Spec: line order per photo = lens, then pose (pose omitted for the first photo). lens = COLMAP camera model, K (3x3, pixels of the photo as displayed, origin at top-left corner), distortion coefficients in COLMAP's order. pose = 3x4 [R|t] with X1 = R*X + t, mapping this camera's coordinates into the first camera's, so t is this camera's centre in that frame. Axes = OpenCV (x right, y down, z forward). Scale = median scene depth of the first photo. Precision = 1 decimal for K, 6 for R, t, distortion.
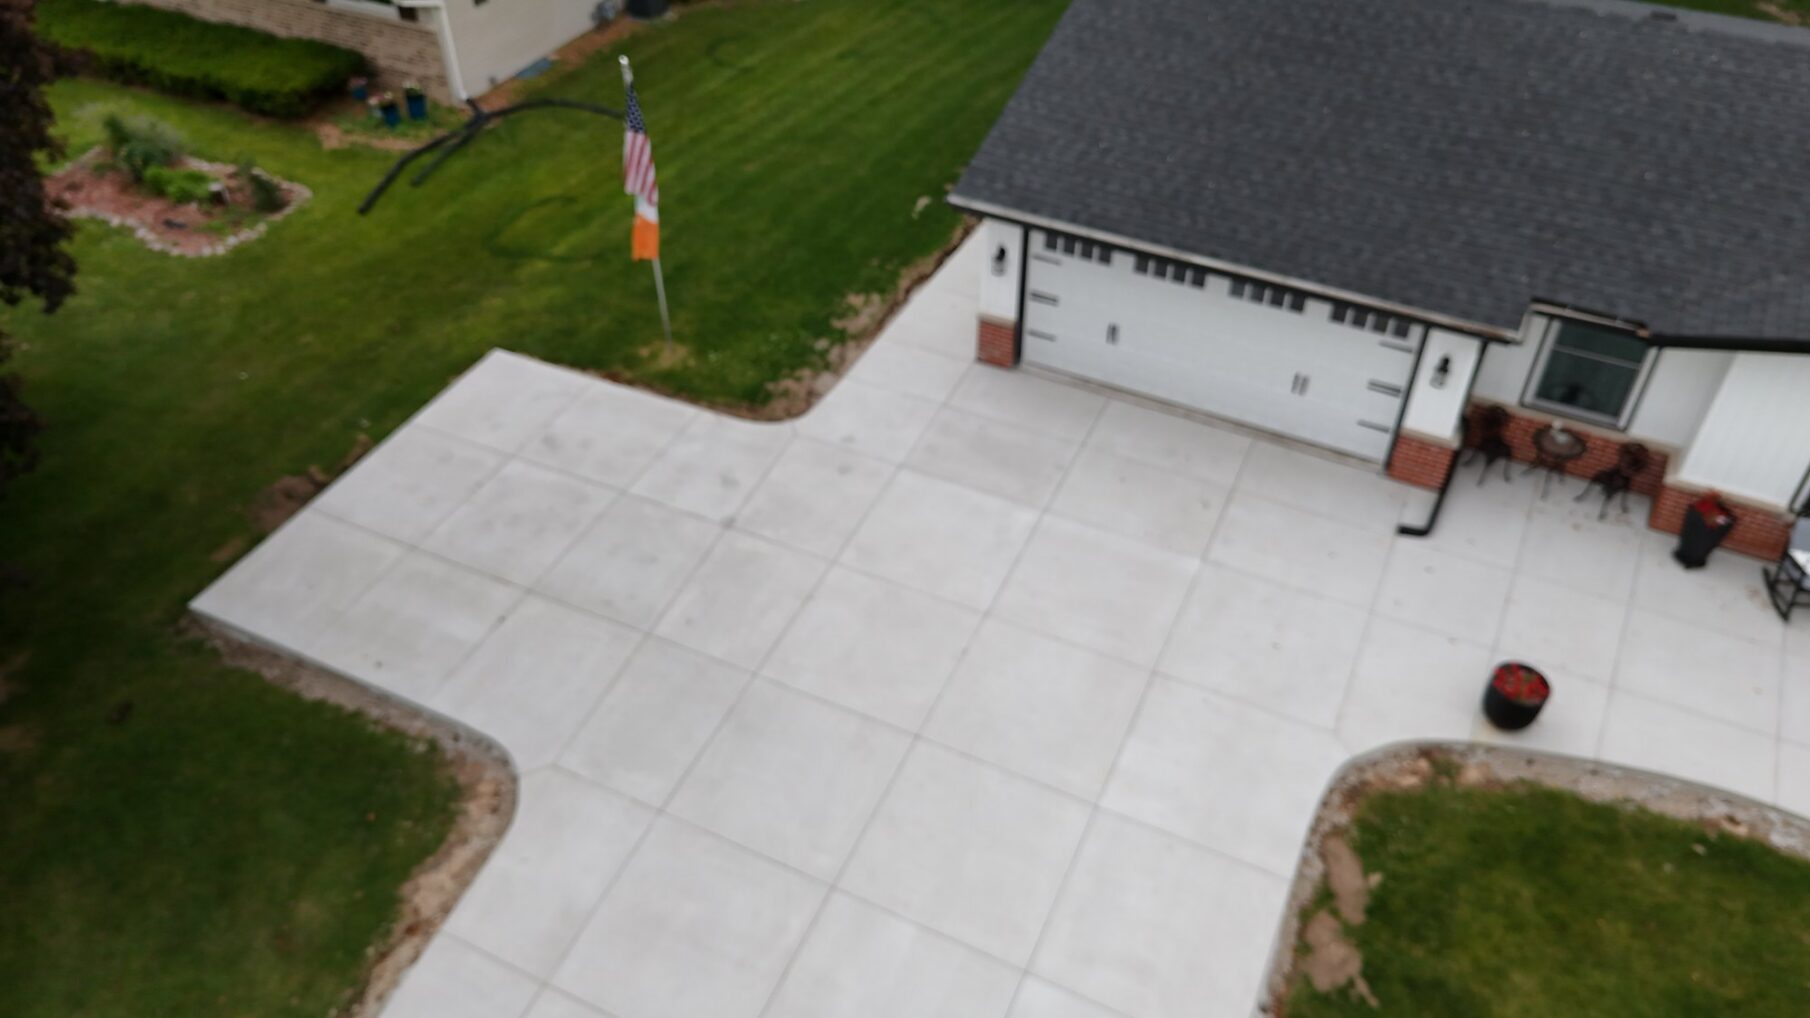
lens RADIAL K [[1324.9, 0, 905.0], [0, 1324.9, 509.0], [0, 0, 1]] dist [0.041589, 0.001473]
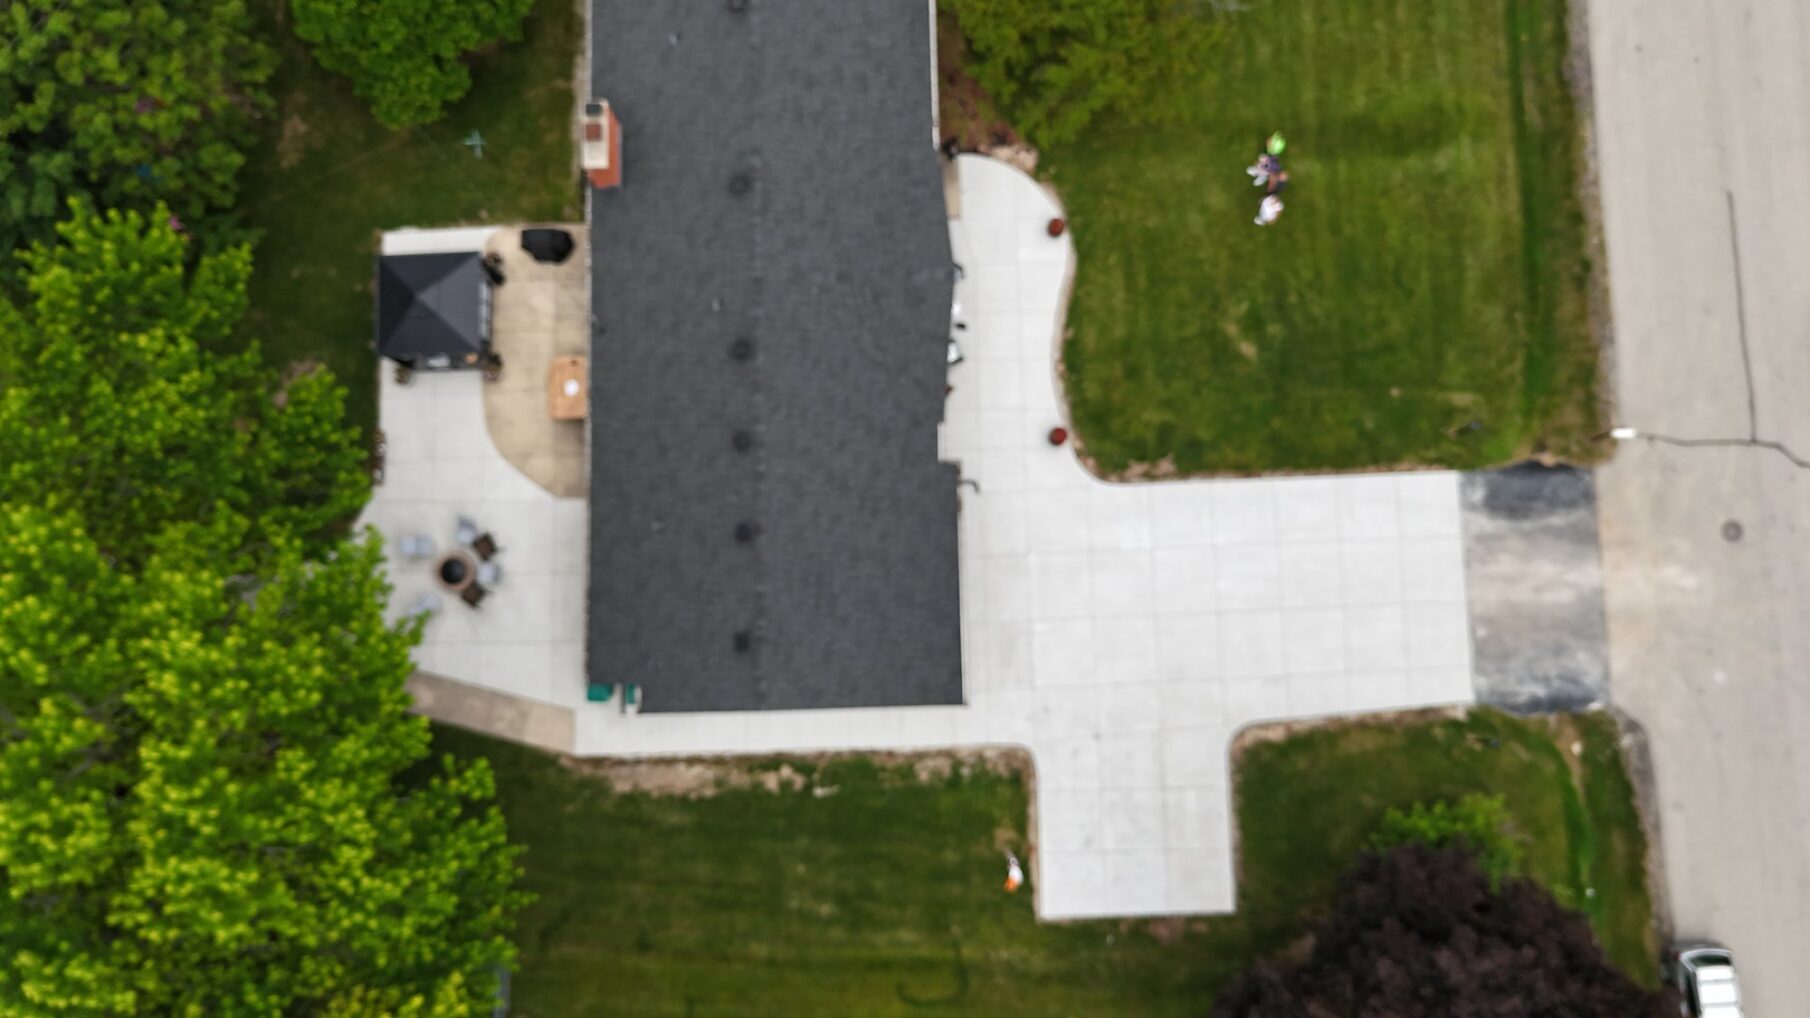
lens RADIAL K [[1324.9, 0, 905.0], [0, 1324.9, 509.0], [0, 0, 1]] dist [0.041589, 0.001473]
pose [[-0.473788, -0.873956, 0.108287, 0.121778], [0.597022, -0.228370, 0.769033, -1.802829], [-0.647371, 0.429008, 0.629970, -0.426809]]
